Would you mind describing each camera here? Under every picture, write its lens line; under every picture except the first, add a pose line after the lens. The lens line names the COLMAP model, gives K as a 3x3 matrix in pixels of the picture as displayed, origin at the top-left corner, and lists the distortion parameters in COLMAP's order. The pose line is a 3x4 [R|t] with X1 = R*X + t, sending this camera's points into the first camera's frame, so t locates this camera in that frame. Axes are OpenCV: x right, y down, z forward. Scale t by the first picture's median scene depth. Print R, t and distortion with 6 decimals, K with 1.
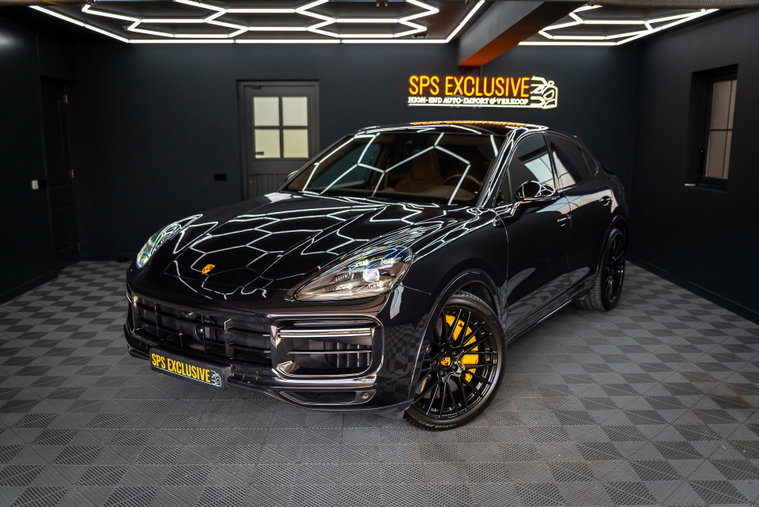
lens RADIAL K [[614.3, 0, 379.4], [0, 614.3, 252.0], [0, 0, 1]] dist [-0.040097, 0.026422]
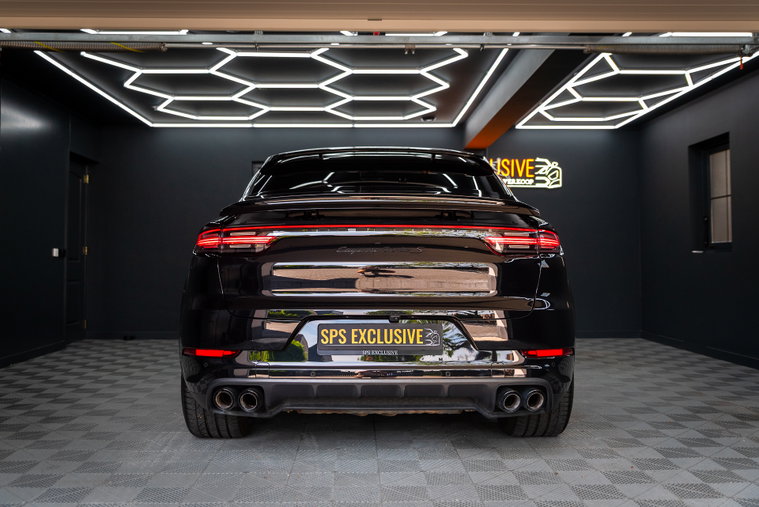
lens RADIAL K [[662.3, 0, 370.2], [0, 662.3, 240.7], [0, 0, 1]] dist [-0.028563, 0.009752]
pose [[0.999984, -0.001880, -0.005273, -0.027496], [0.000707, 0.976793, -0.214186, 0.093499], [0.005554, 0.214179, 0.976779, -0.072322]]
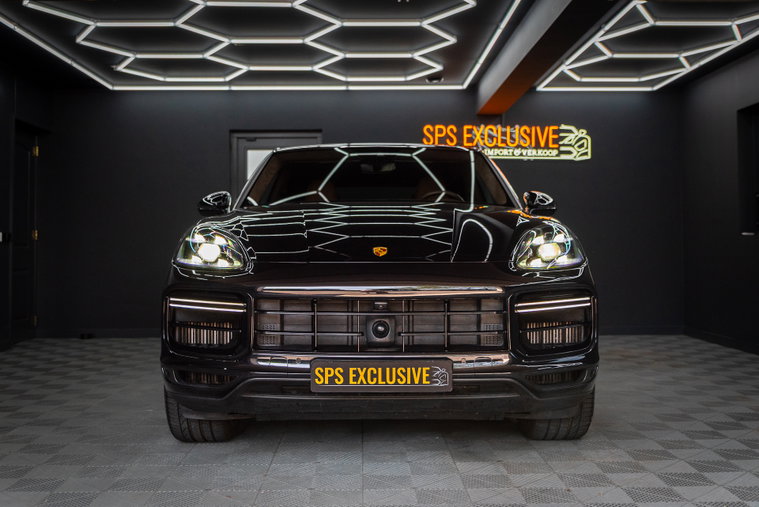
lens RADIAL K [[770.3, 0, 376.5], [0, 770.3, 228.4], [0, 0, 1]] dist [-0.018236, 0.000000]
pose [[0.999979, -0.004847, -0.004360, -0.015162], [0.003834, 0.978111, -0.208050, 0.095341], [0.005273, 0.208029, 0.978109, -0.070340]]
